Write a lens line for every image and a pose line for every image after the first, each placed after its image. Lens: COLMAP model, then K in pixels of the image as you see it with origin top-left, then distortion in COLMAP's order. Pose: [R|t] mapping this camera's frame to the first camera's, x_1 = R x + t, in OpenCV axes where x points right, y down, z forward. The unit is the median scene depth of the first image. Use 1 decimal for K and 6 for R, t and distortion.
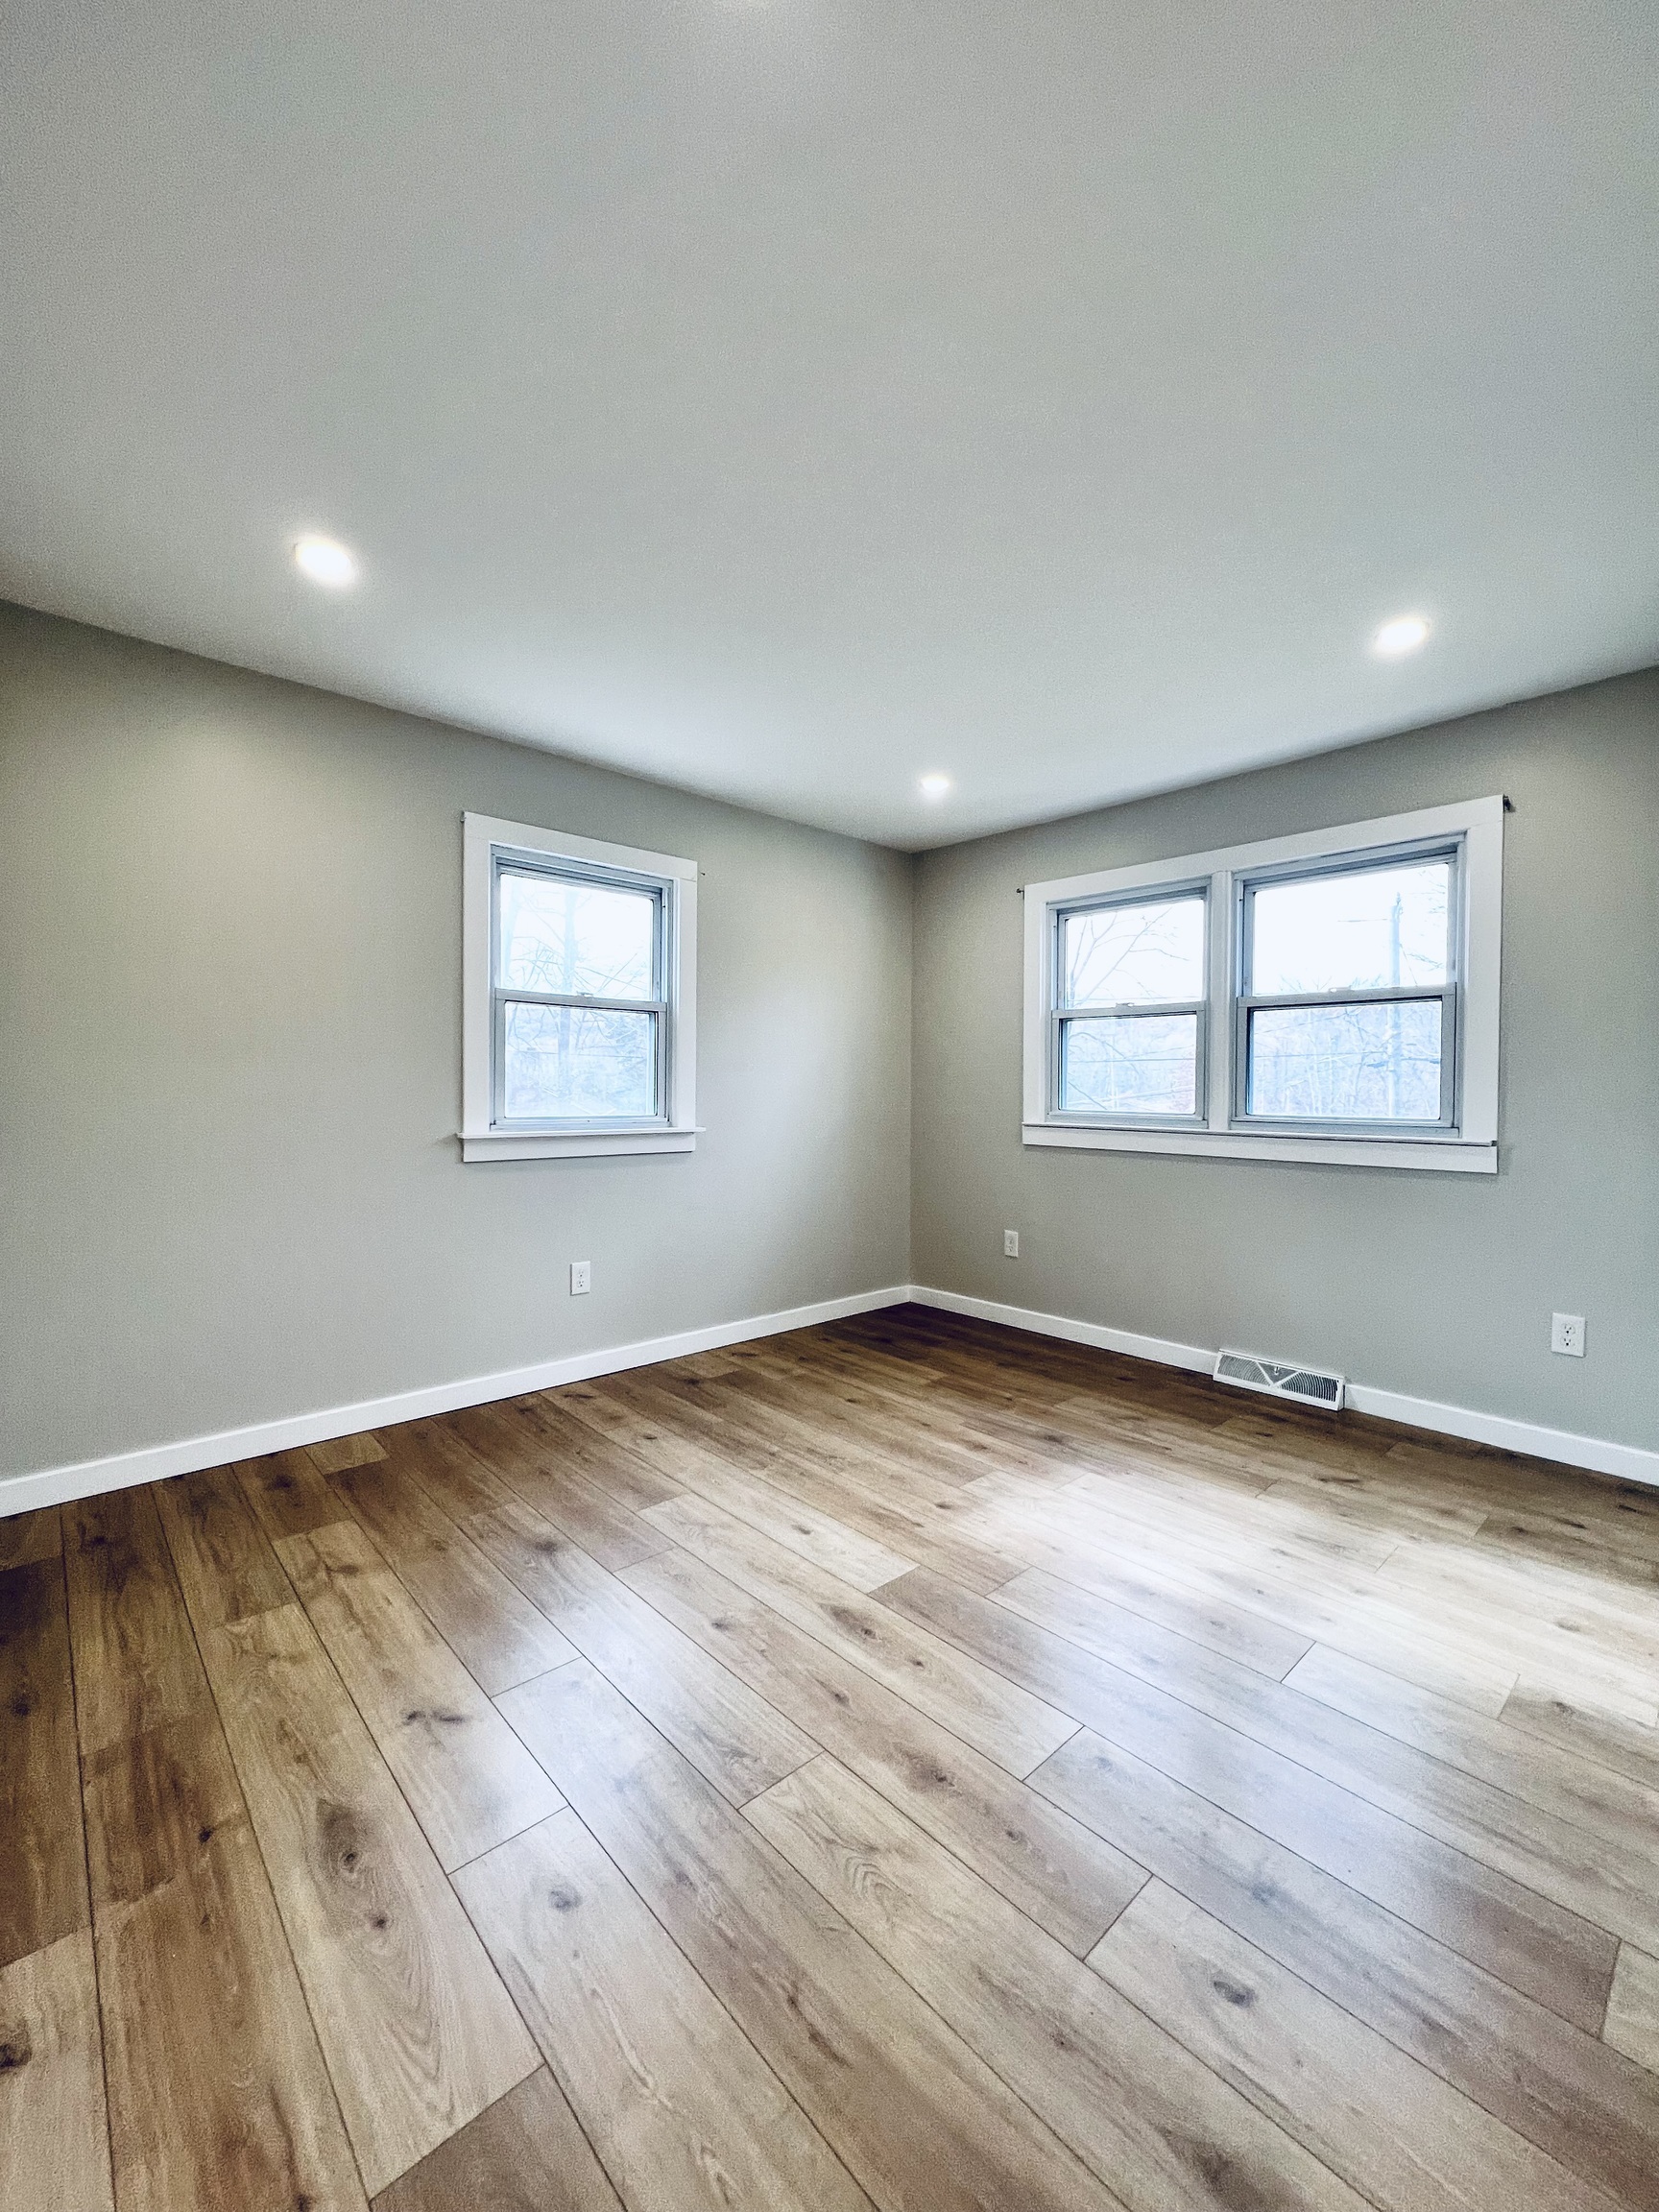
lens RADIAL K [[885.2, 0, 826.9], [0, 885.2, 1103.1], [0, 0, 1]] dist [-0.001260, 0.001037]
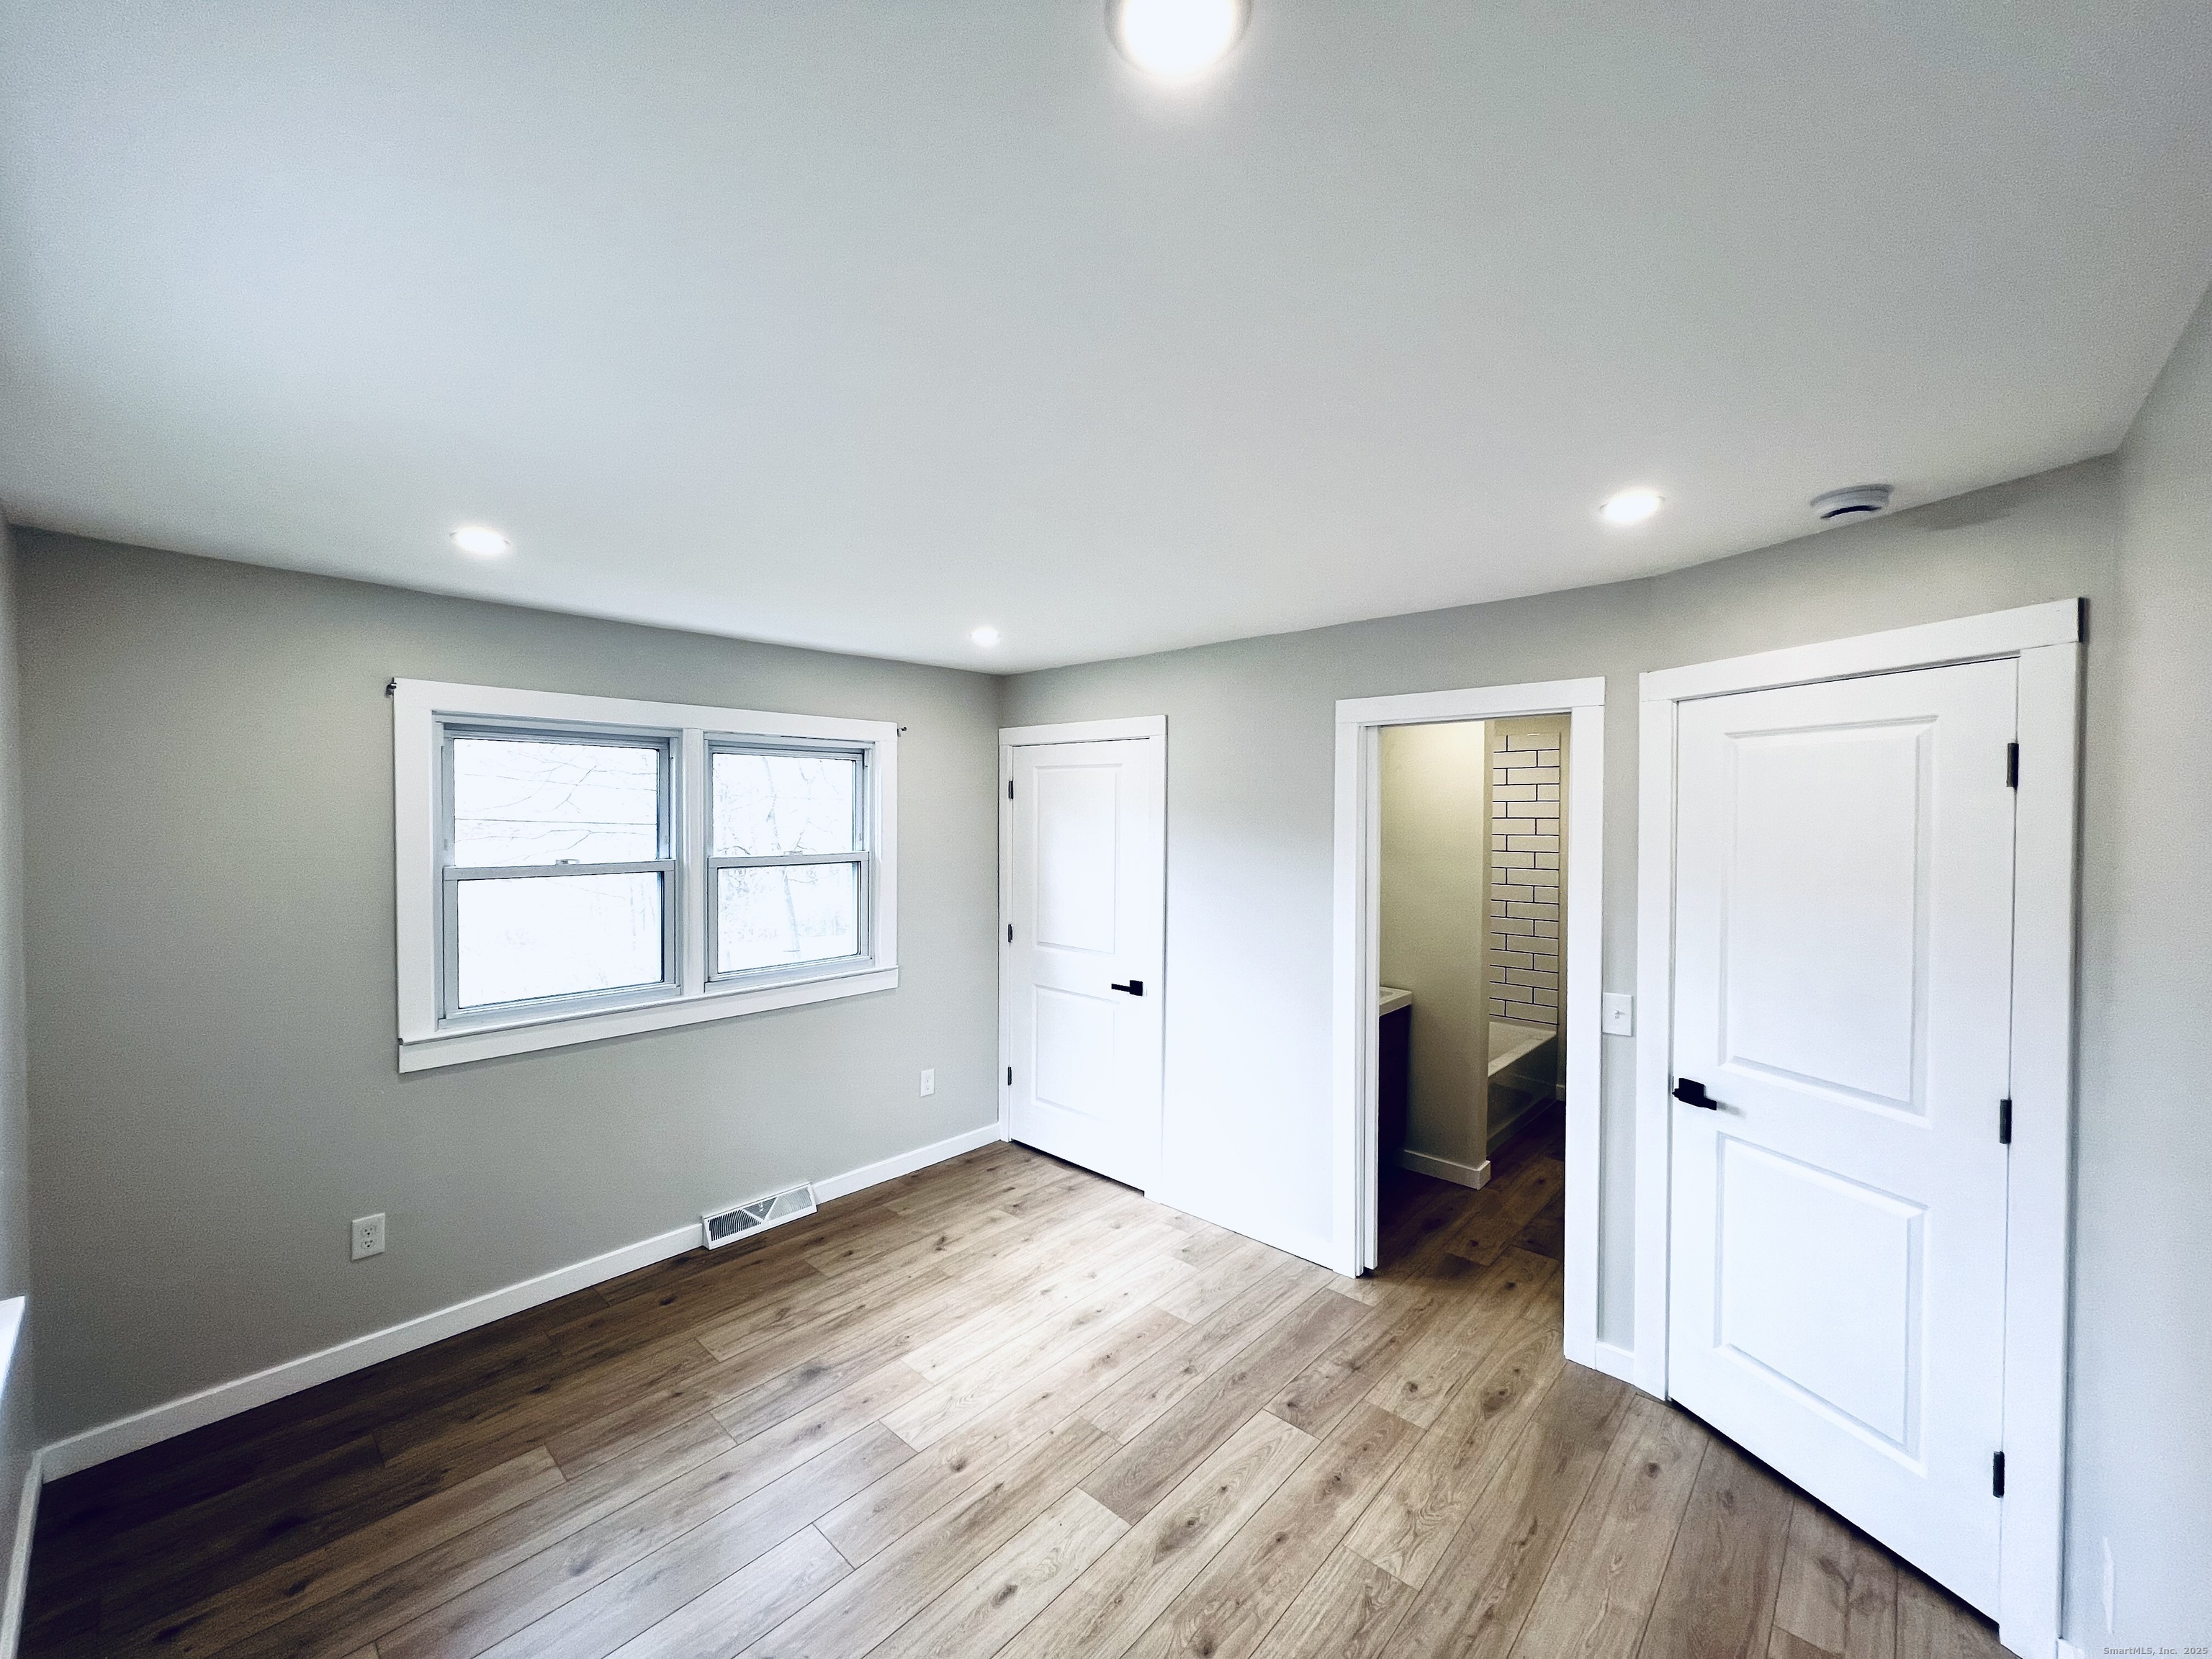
lens RADIAL K [[885.2, 0, 1105.7], [0, 885.2, 823.1], [0, 0, 1]] dist [-0.001260, 0.001037]
pose [[-0.092248, -0.021776, 0.995498, -0.686631], [0.013576, 0.999640, 0.023125, -0.212770], [-0.995644, 0.015648, -0.091919, 0.782068]]
